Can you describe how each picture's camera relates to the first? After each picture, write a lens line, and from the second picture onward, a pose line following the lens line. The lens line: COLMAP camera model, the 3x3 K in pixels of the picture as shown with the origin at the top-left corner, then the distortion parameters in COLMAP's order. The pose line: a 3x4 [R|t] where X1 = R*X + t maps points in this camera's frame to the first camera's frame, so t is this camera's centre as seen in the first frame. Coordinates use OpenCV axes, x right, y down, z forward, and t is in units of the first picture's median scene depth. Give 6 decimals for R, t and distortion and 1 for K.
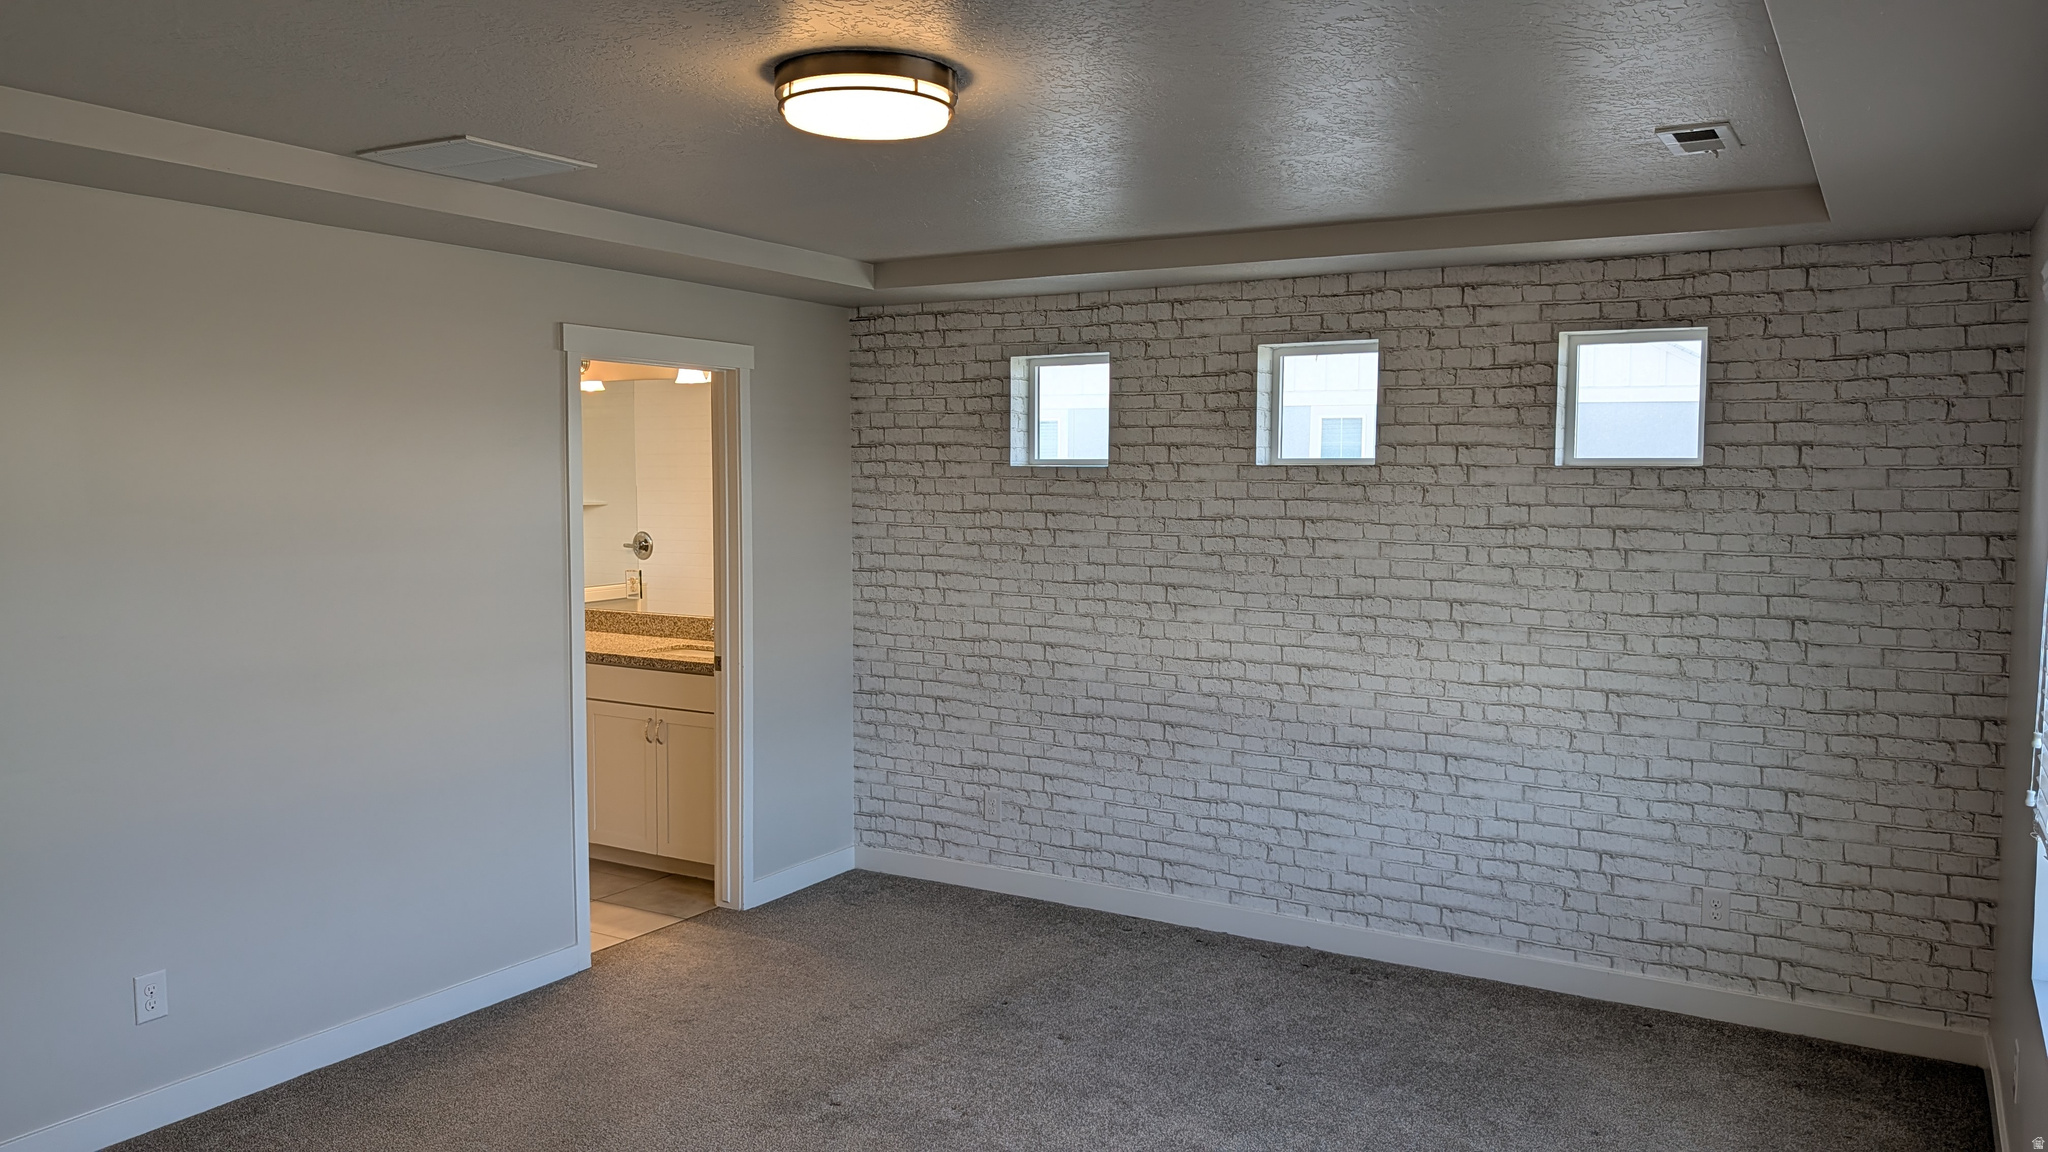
lens RADIAL K [[1477.6, 0, 1025.0], [0, 1477.6, 574.5], [0, 0, 1]] dist [0.010063, -0.013485]
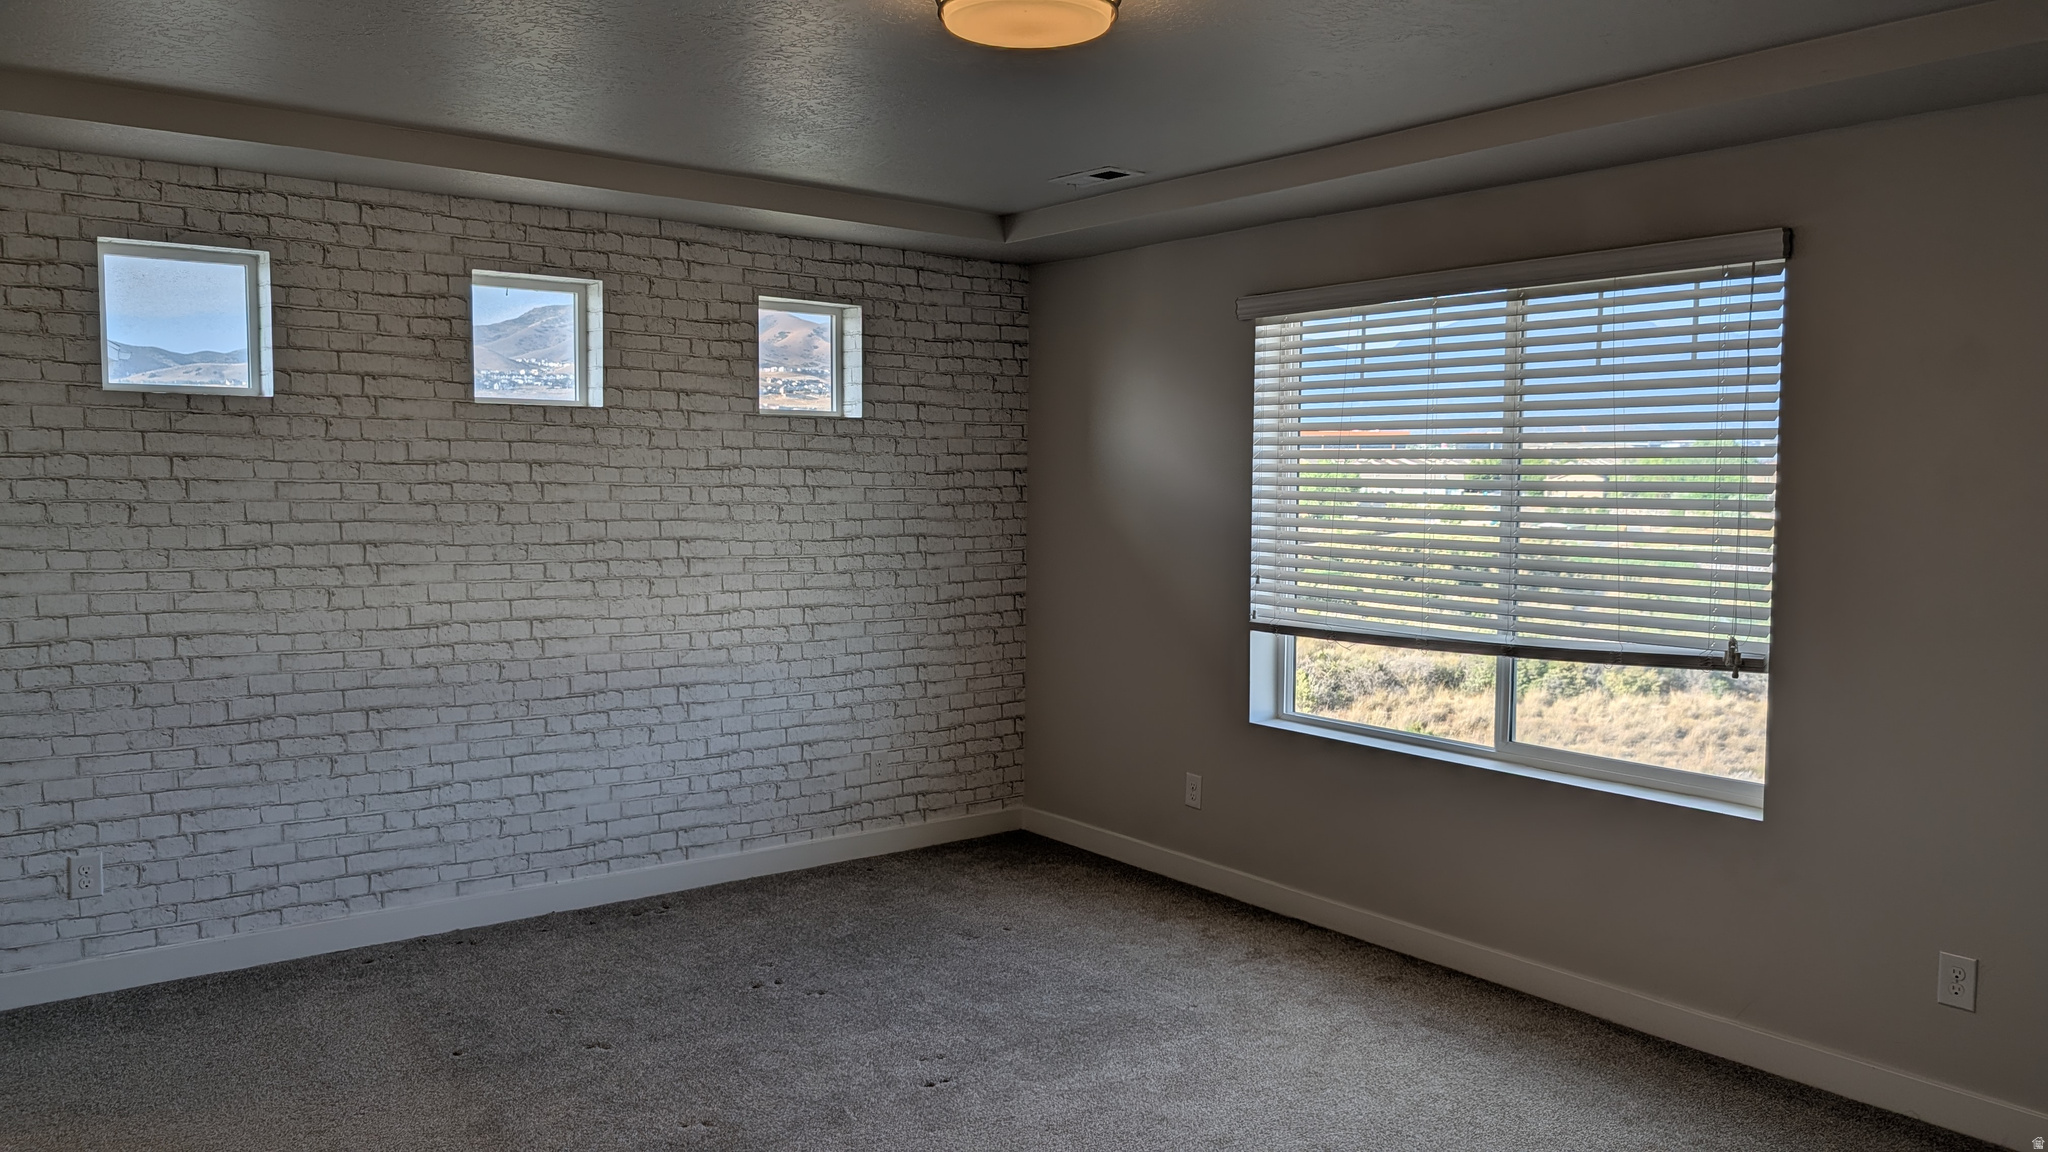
lens RADIAL K [[1477.6, 0, 1022.5], [0, 1477.6, 575.2], [0, 0, 1]] dist [0.010063, -0.013485]
pose [[0.355264, -0.066815, 0.932375, -0.605637], [0.054892, 0.997212, 0.050546, 0.003662], [-0.933153, 0.033223, 0.357941, 0.388955]]
